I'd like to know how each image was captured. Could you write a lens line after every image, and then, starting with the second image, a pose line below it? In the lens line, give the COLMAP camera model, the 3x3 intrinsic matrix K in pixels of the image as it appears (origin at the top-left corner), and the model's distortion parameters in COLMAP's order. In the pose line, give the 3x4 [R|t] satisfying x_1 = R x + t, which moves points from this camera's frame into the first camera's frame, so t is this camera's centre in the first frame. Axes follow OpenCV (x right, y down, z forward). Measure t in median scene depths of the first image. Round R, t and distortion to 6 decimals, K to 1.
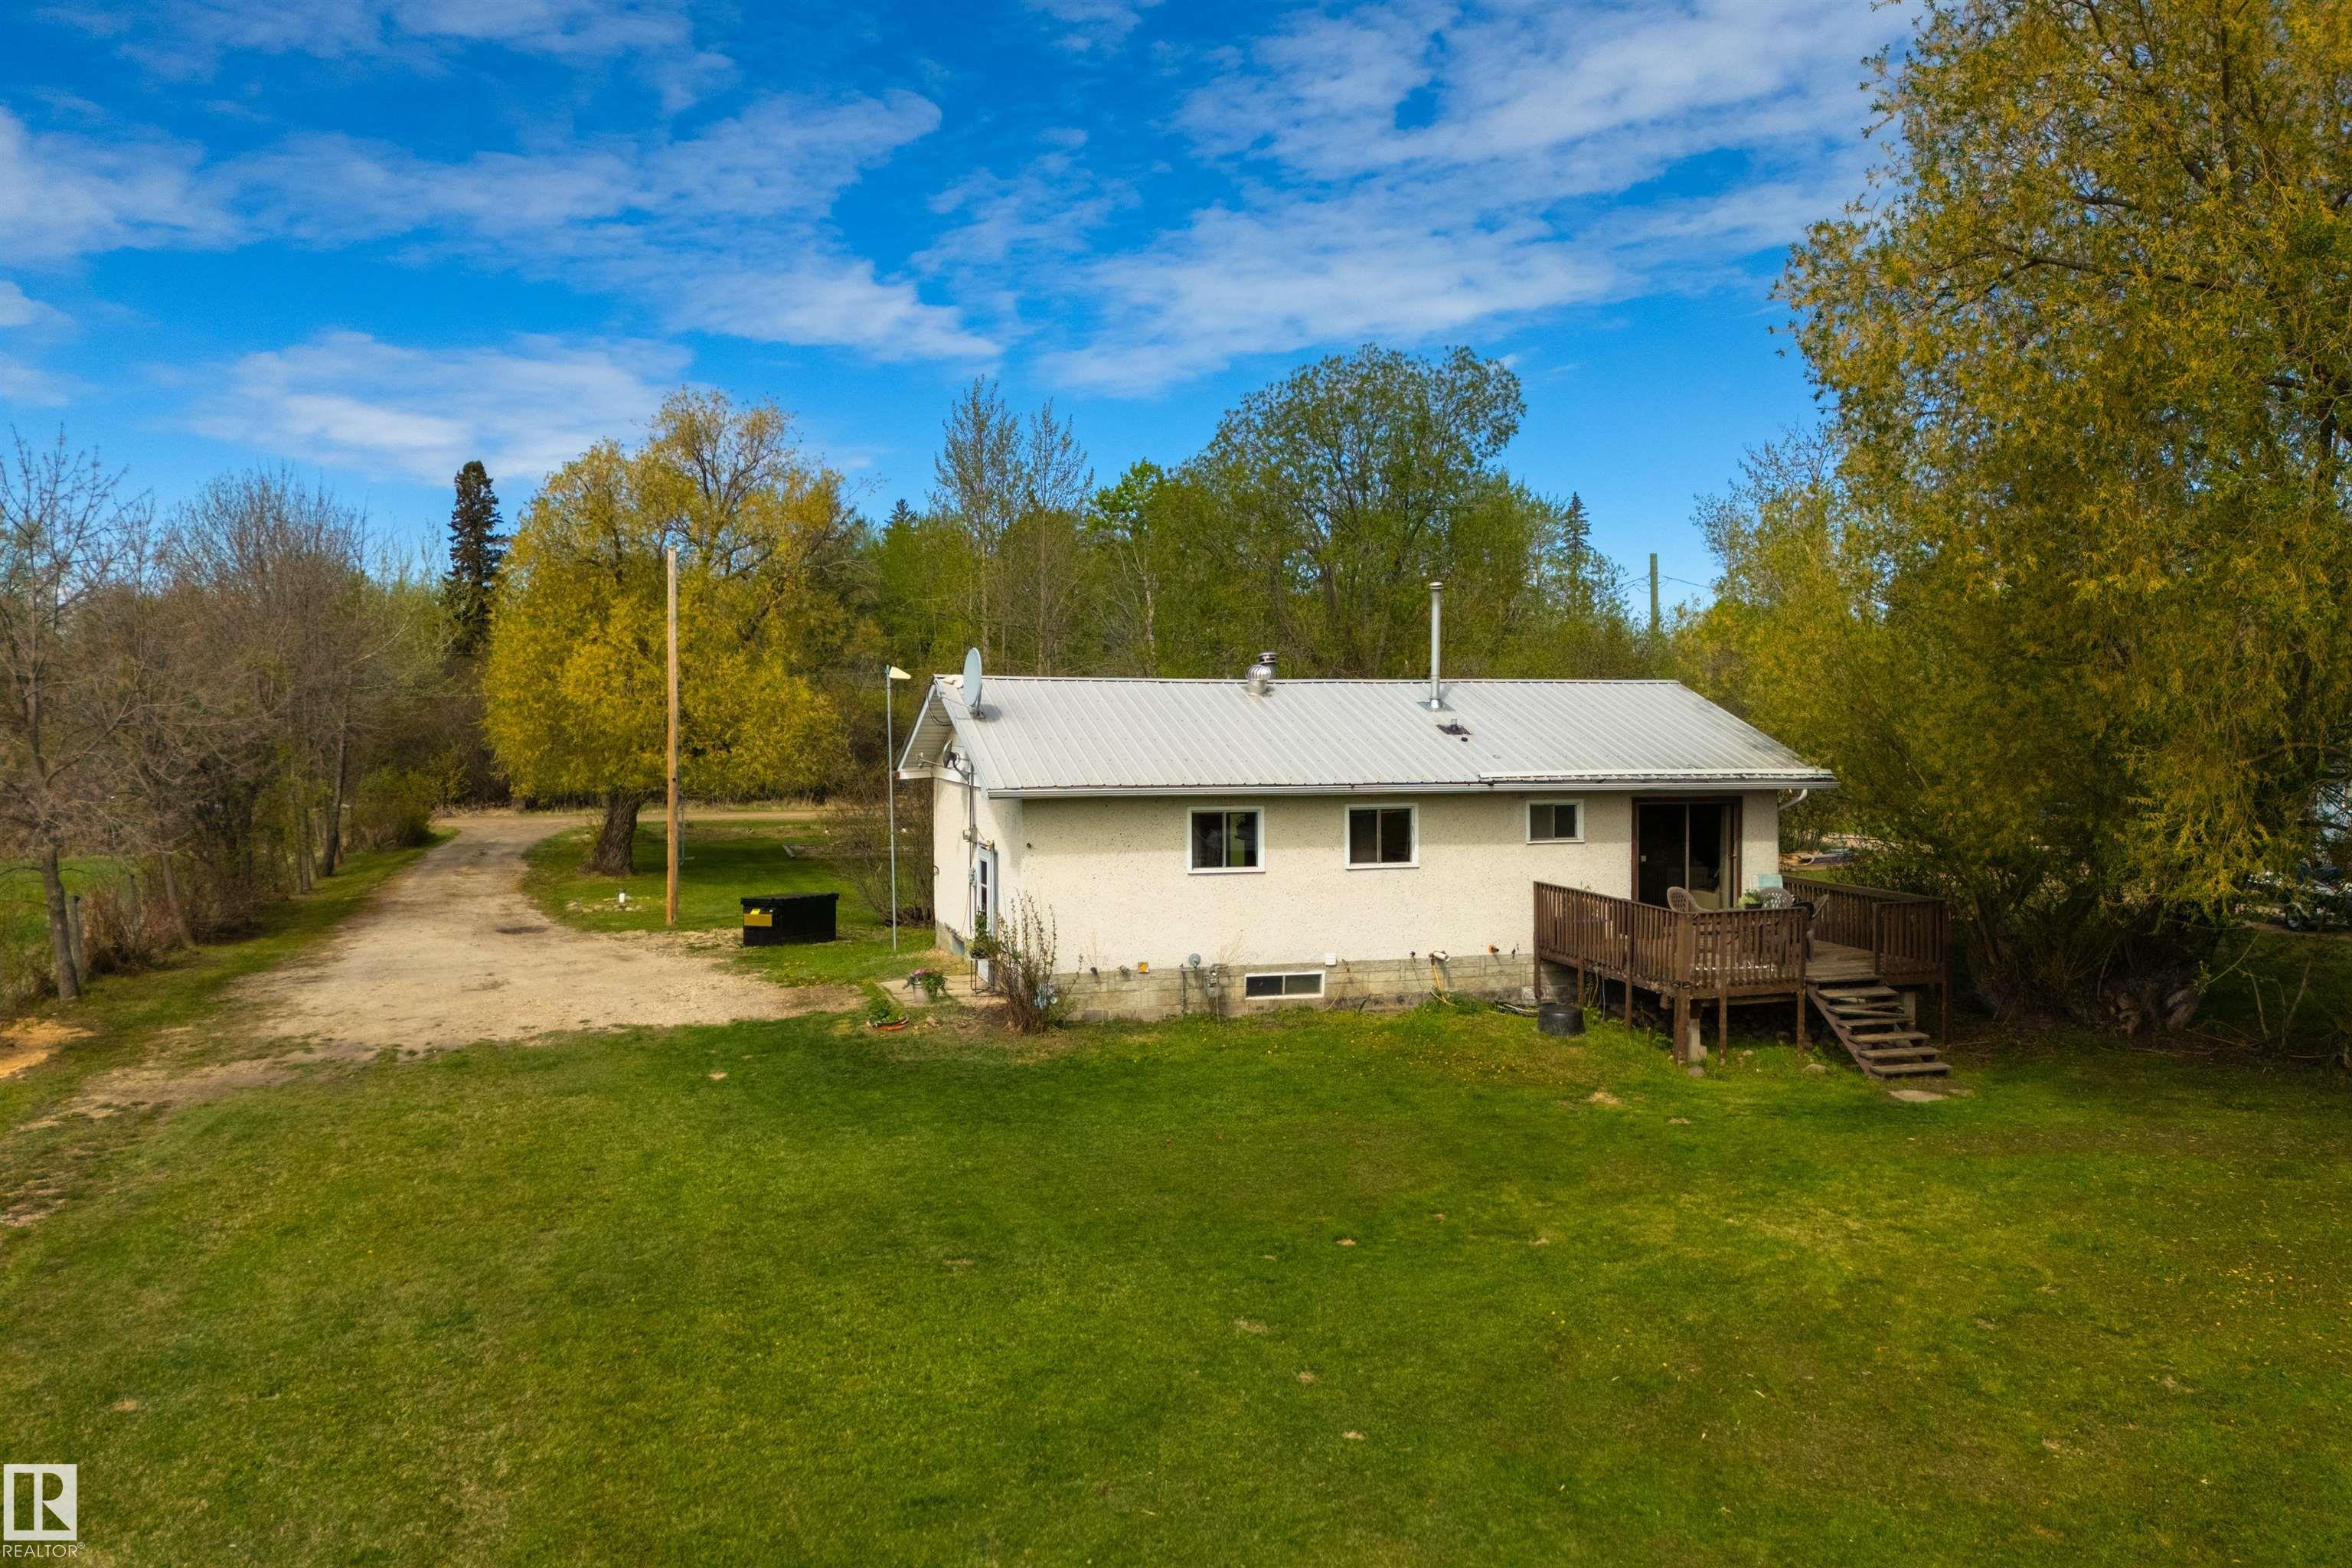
lens RADIAL K [[1701.7, 0, 1176.0], [0, 1701.7, 784.0], [0, 0, 1]] dist [0.003812, -0.049788]
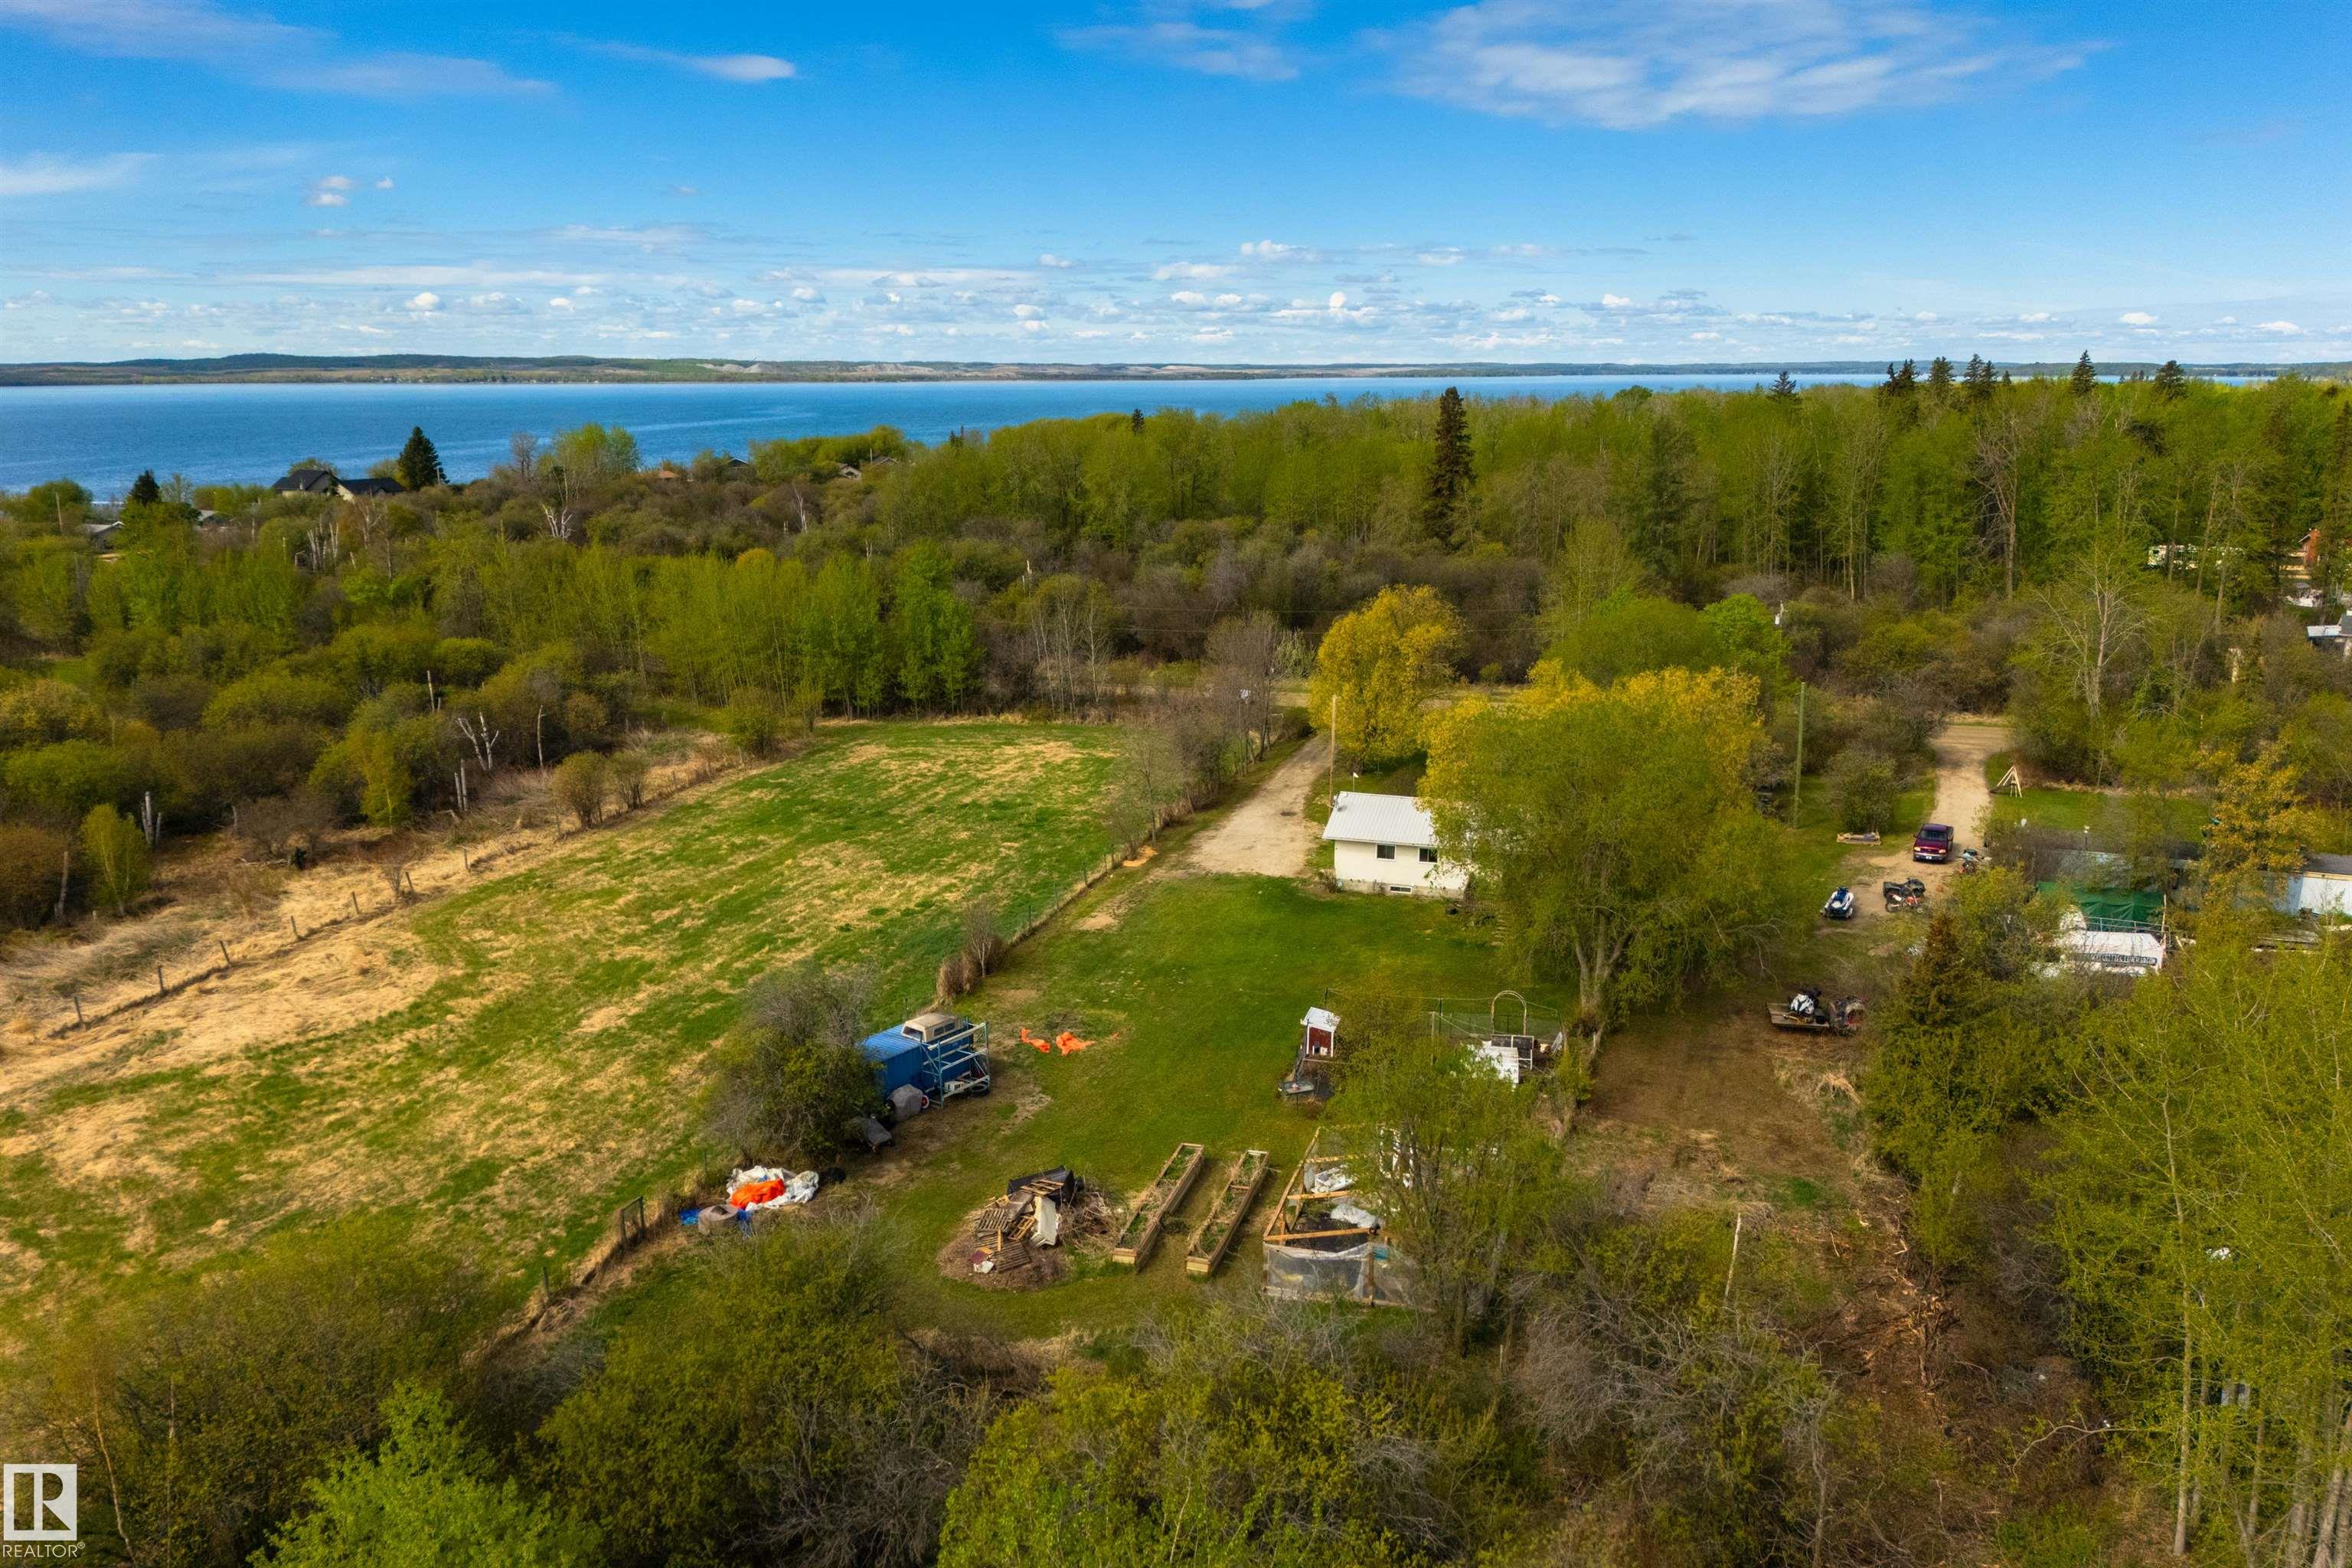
lens RADIAL K [[1701.7, 0, 1176.0], [0, 1701.7, 784.0], [0, 0, 1]] dist [0.003812, -0.049788]
pose [[0.797030, 0.134390, -0.588798, 1.933614], [-0.009684, 0.977646, 0.210035, -0.940616], [0.603862, -0.161702, 0.780514, -2.335417]]
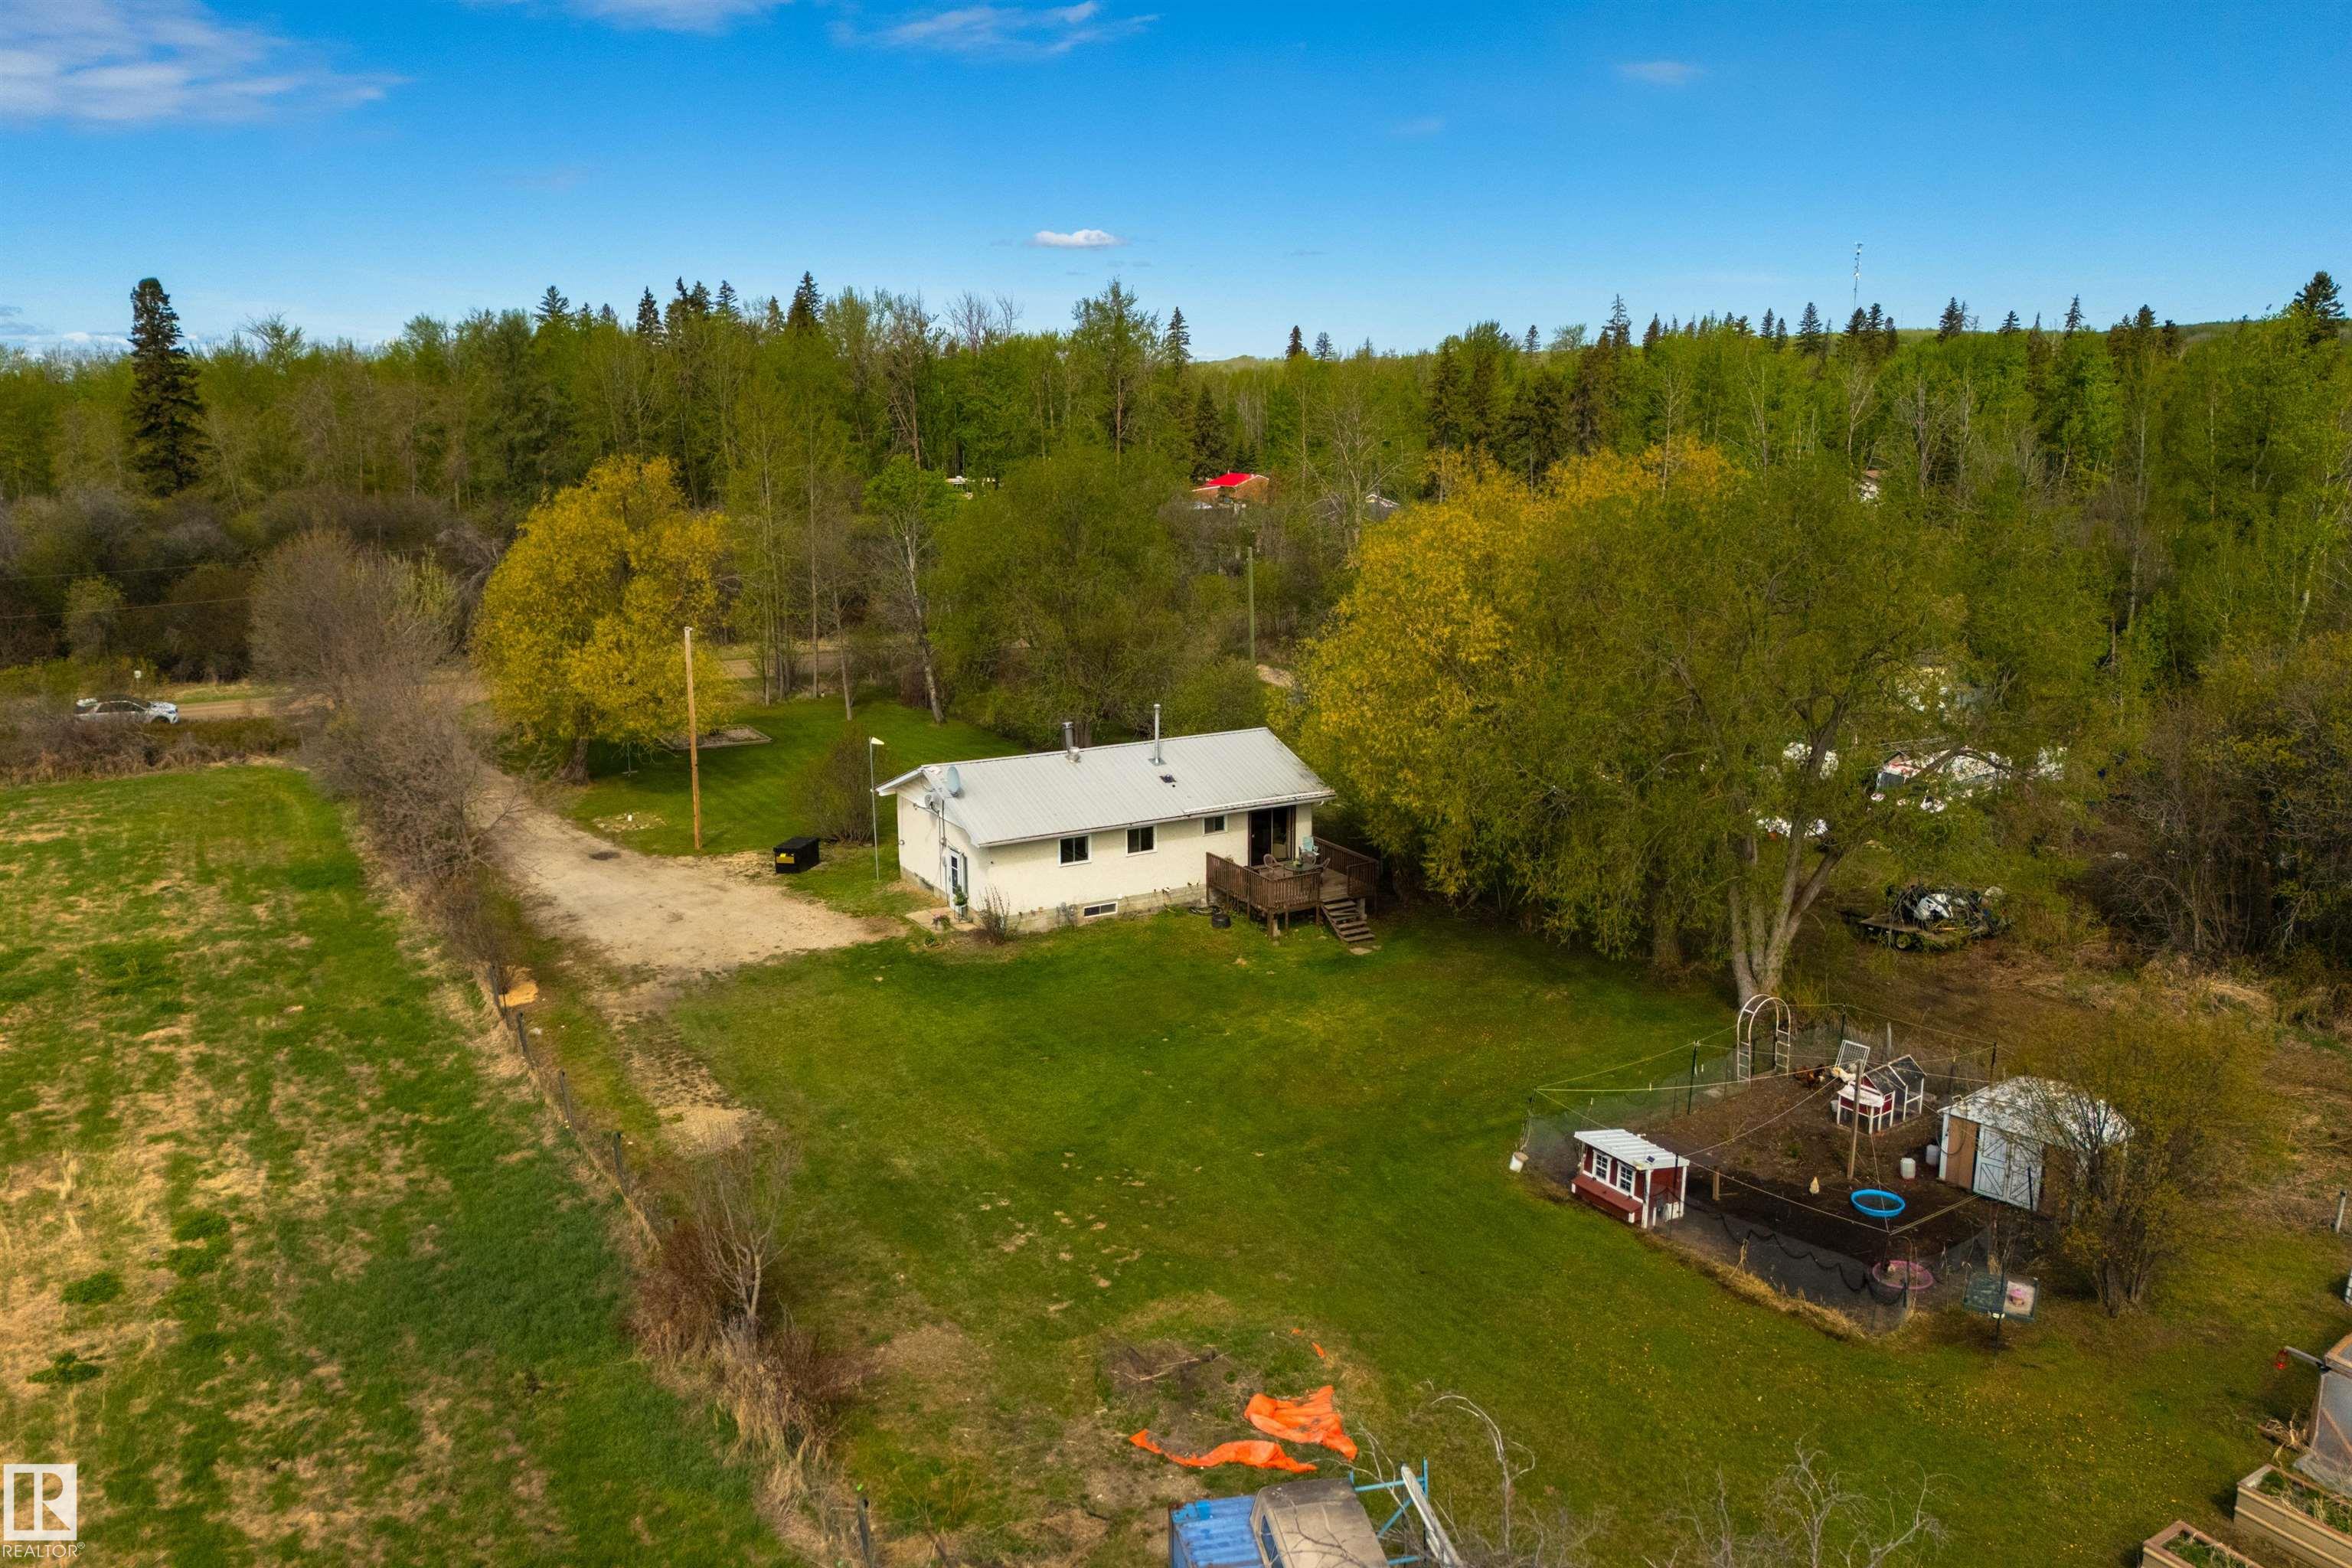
lens RADIAL K [[1701.7, 0, 1176.0], [0, 1701.7, 784.0], [0, 0, 1]] dist [0.003812, -0.049788]
pose [[0.971174, -0.051841, 0.232667, -0.353593], [0.006423, 0.981402, 0.191857, -0.475913], [-0.238286, -0.184832, 0.953445, -1.134754]]
